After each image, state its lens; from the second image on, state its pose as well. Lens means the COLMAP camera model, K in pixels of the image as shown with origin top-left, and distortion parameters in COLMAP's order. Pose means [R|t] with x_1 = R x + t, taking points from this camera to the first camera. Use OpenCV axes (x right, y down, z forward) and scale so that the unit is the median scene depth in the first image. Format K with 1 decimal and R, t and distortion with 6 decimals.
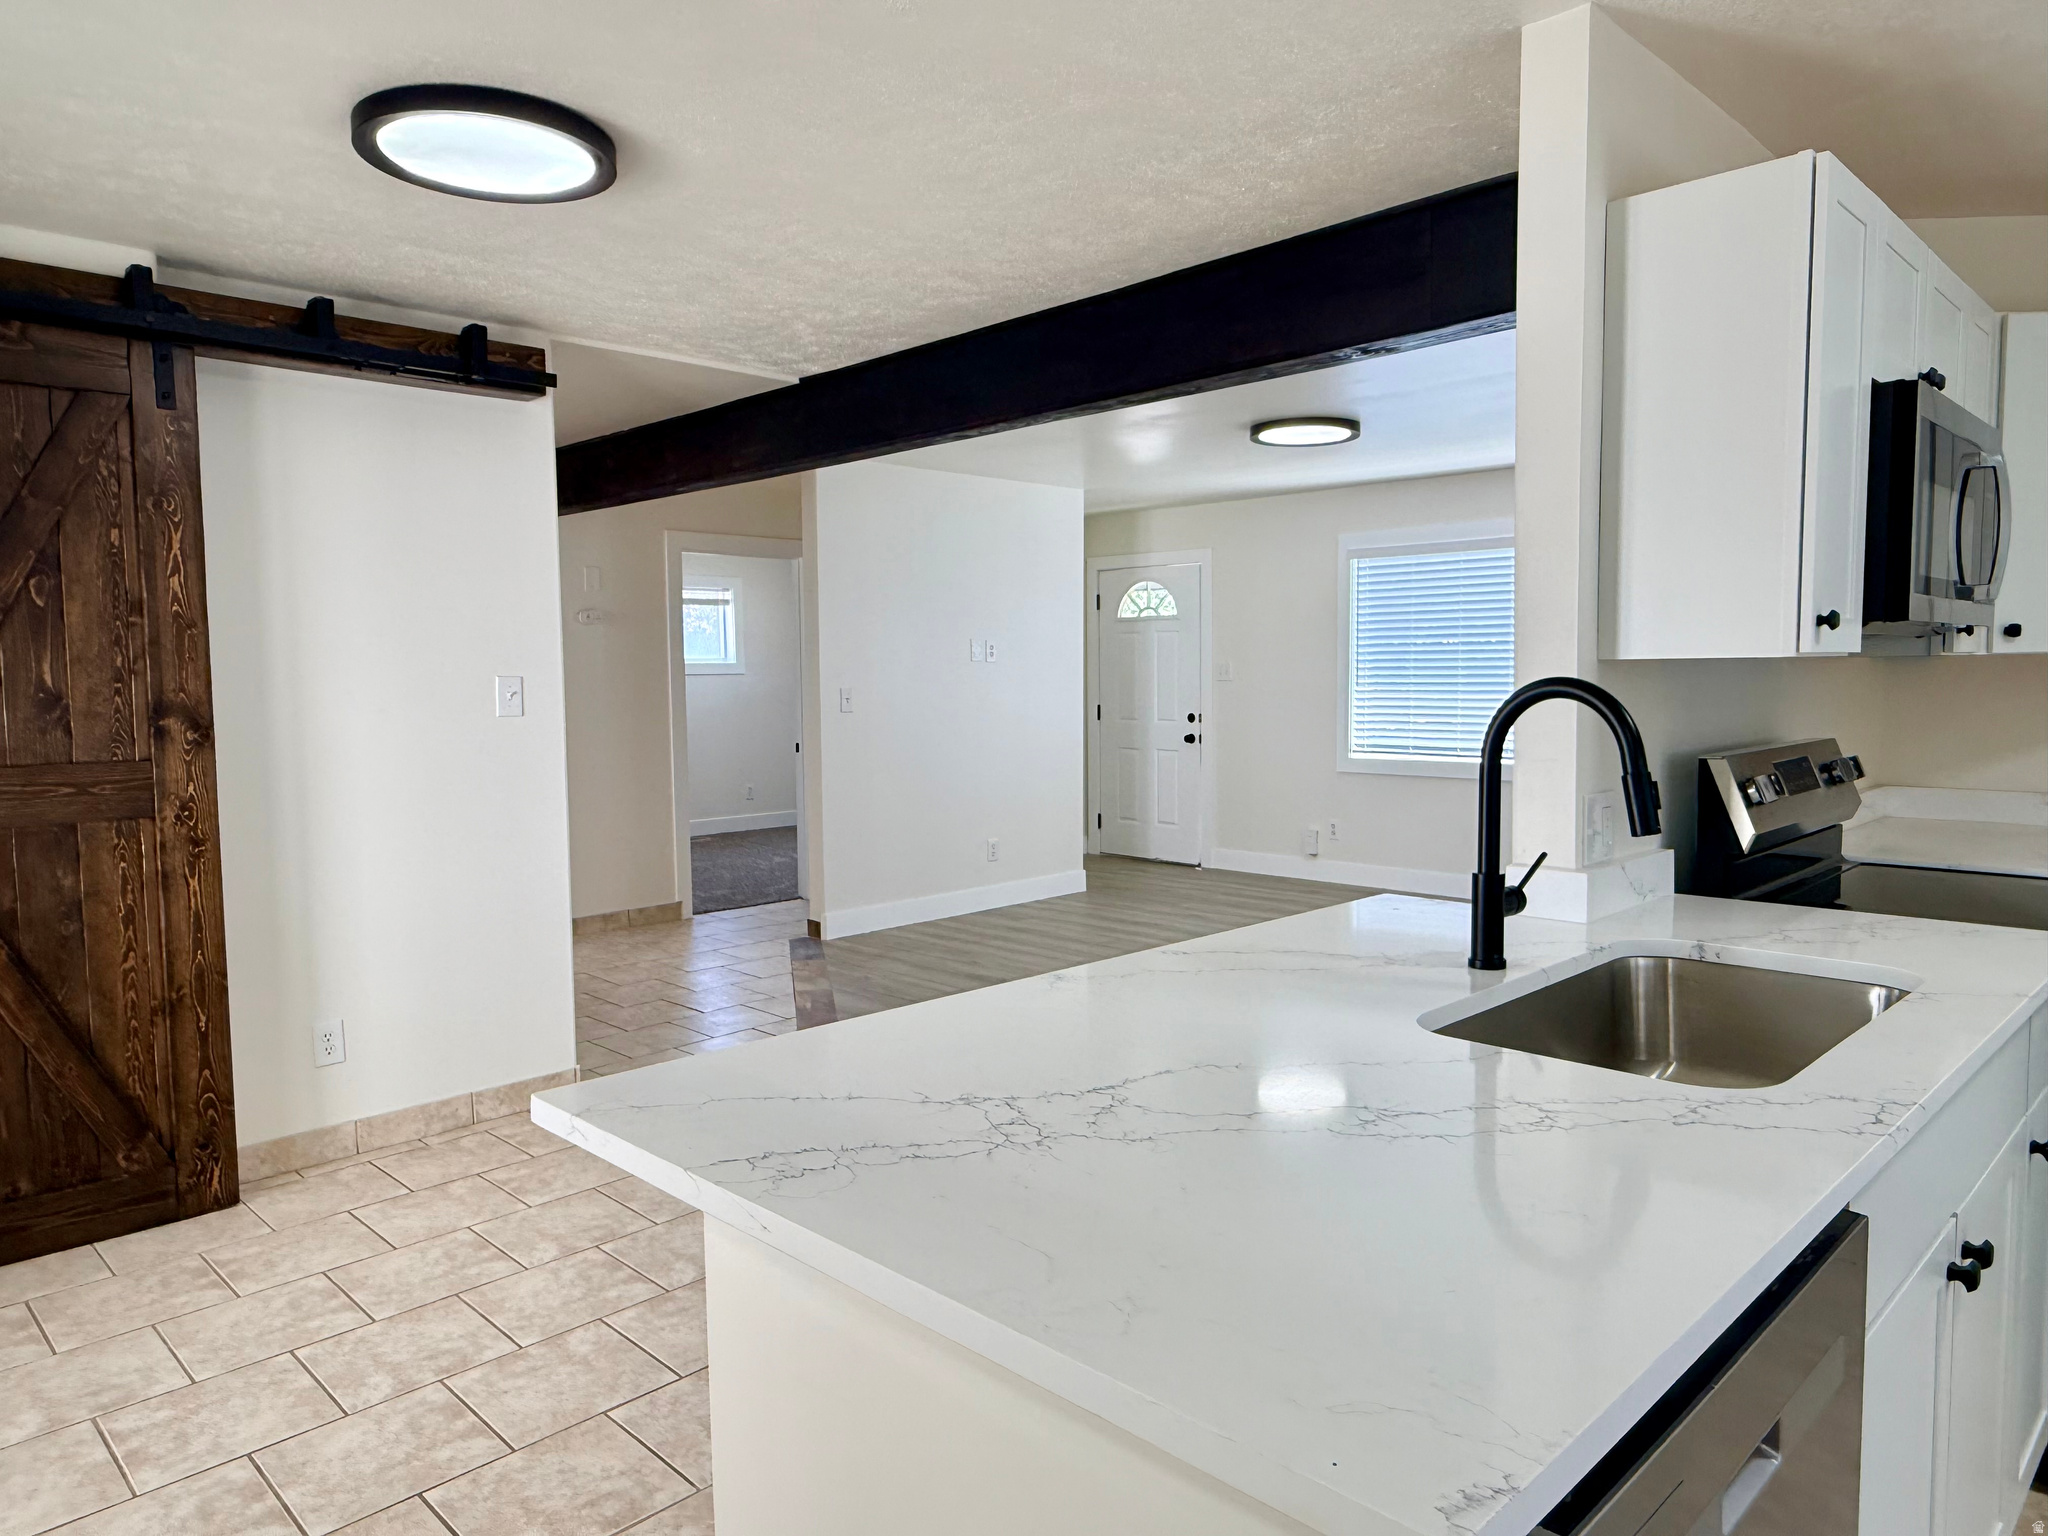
lens RADIAL K [[1329.7, 0, 1019.9], [0, 1329.7, 774.5], [0, 0, 1]] dist [0.004923, -0.001828]
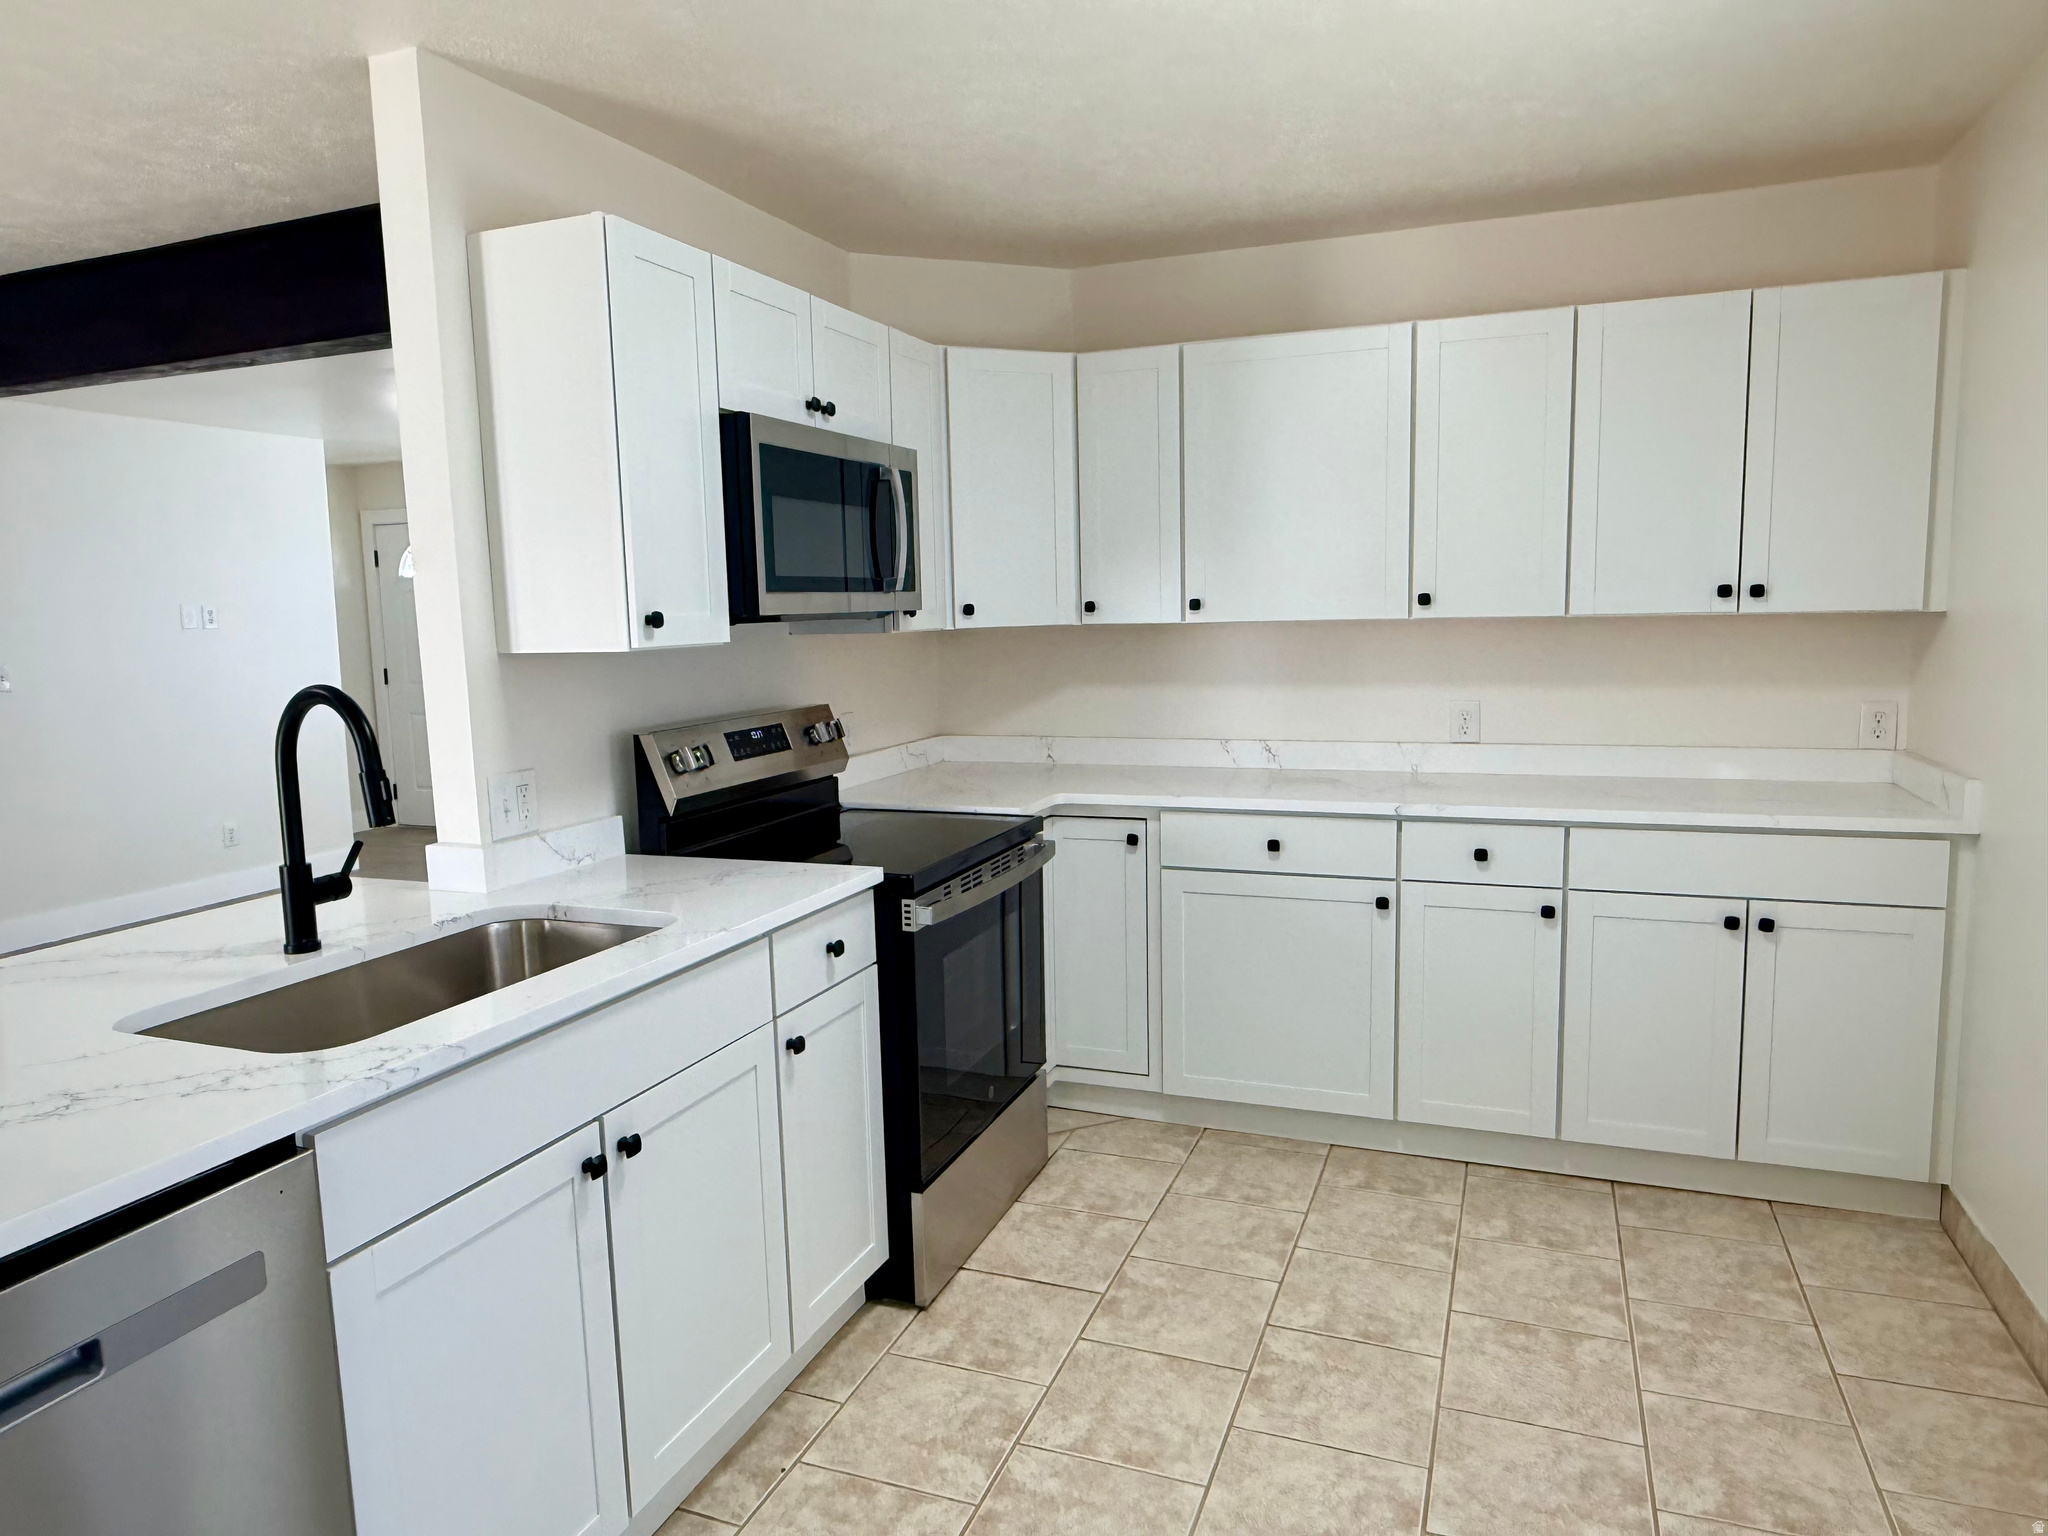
lens RADIAL K [[1329.7, 0, 1010.9], [0, 1329.7, 778.4], [0, 0, 1]] dist [0.004923, -0.001828]
pose [[0.917127, -0.063656, 0.393480, 0.275107], [0.046054, 0.997477, 0.054026, -0.016535], [-0.395926, -0.031427, 0.917744, -0.132444]]
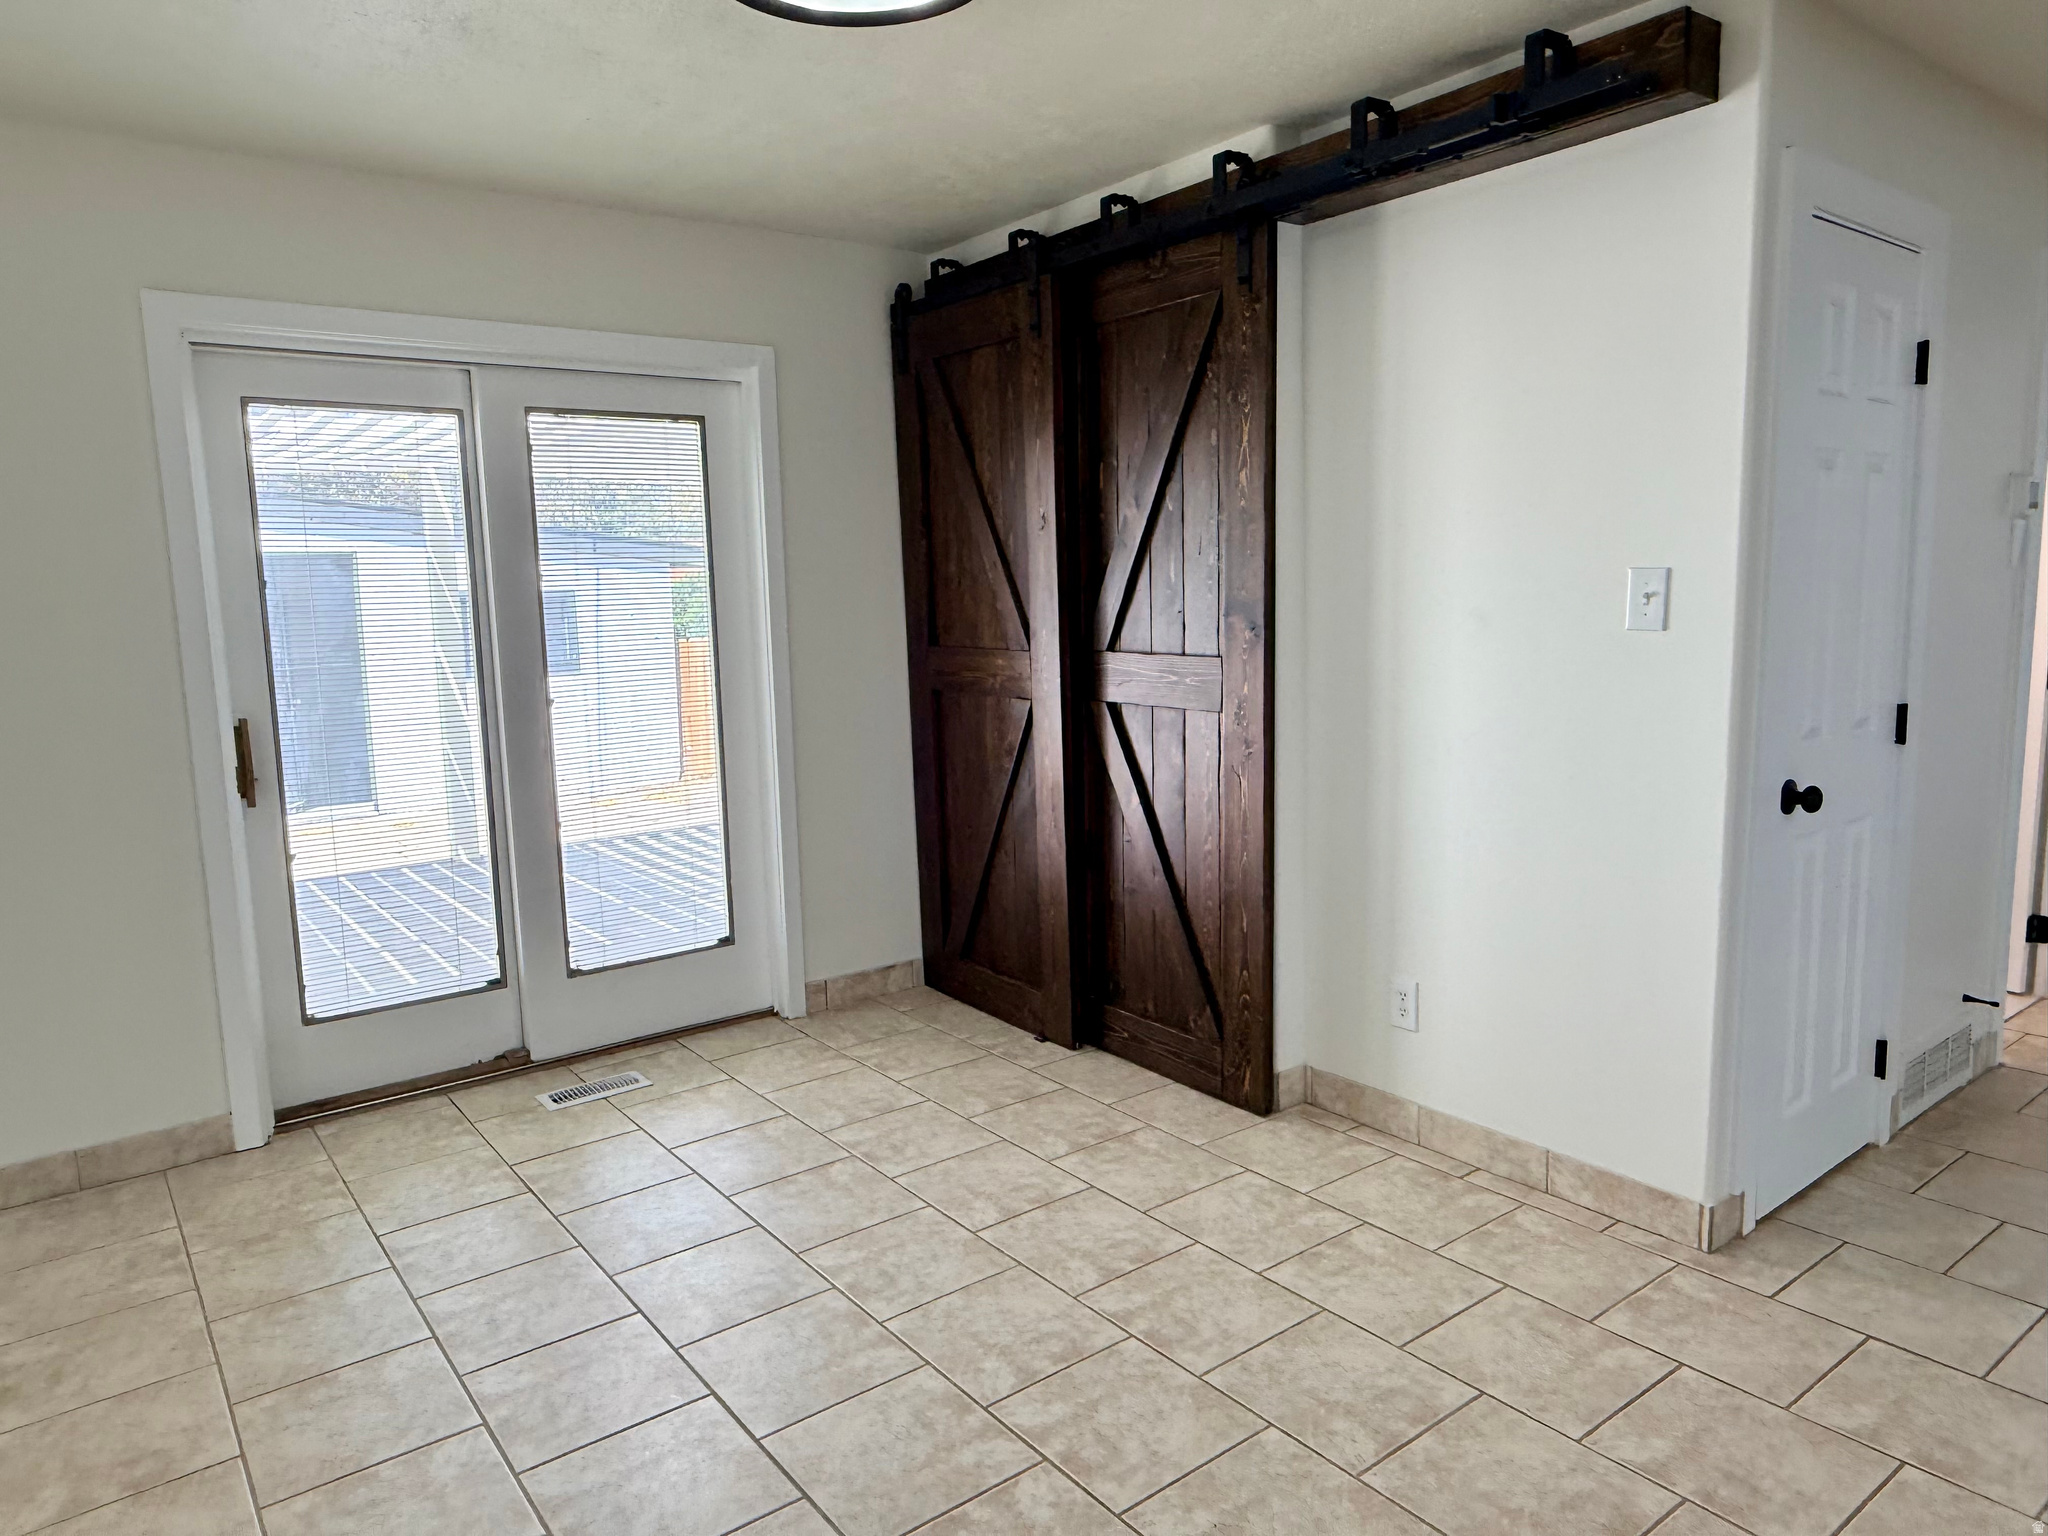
lens RADIAL K [[1329.7, 0, 1010.4], [0, 1329.7, 764.0], [0, 0, 1]] dist [0.004923, -0.001828]
pose [[-0.144213, 0.152290, -0.977758, 0.377781], [-0.050654, 0.985655, 0.160991, -0.085523], [0.988249, 0.072744, -0.134431, 0.983602]]
